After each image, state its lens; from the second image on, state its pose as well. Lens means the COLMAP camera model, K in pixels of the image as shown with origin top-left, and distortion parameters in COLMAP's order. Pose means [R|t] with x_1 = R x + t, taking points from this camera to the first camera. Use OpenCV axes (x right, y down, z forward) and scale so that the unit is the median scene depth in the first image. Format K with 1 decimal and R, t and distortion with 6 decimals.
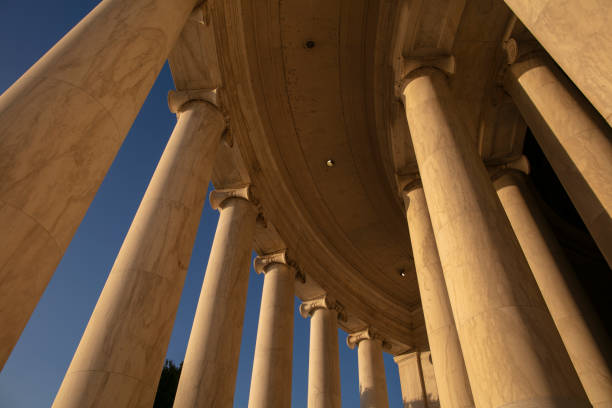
lens RADIAL K [[417.8, 0, 306.9], [0, 417.8, 203.4], [0, 0, 1]] dist [-0.037874, 0.016688]
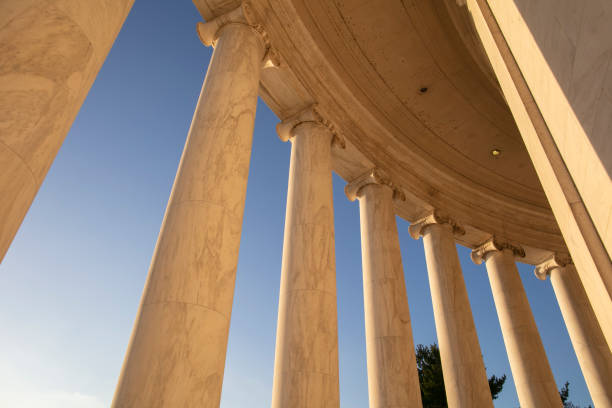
lens RADIAL K [[417.8, 0, 305.9], [0, 417.8, 204.3], [0, 0, 1]] dist [-0.037874, 0.016688]
pose [[0.758414, -0.400726, -0.514031, 0.243540], [0.452797, 0.891214, -0.026700, -0.229707], [0.468811, -0.212502, 0.857356, -0.237540]]
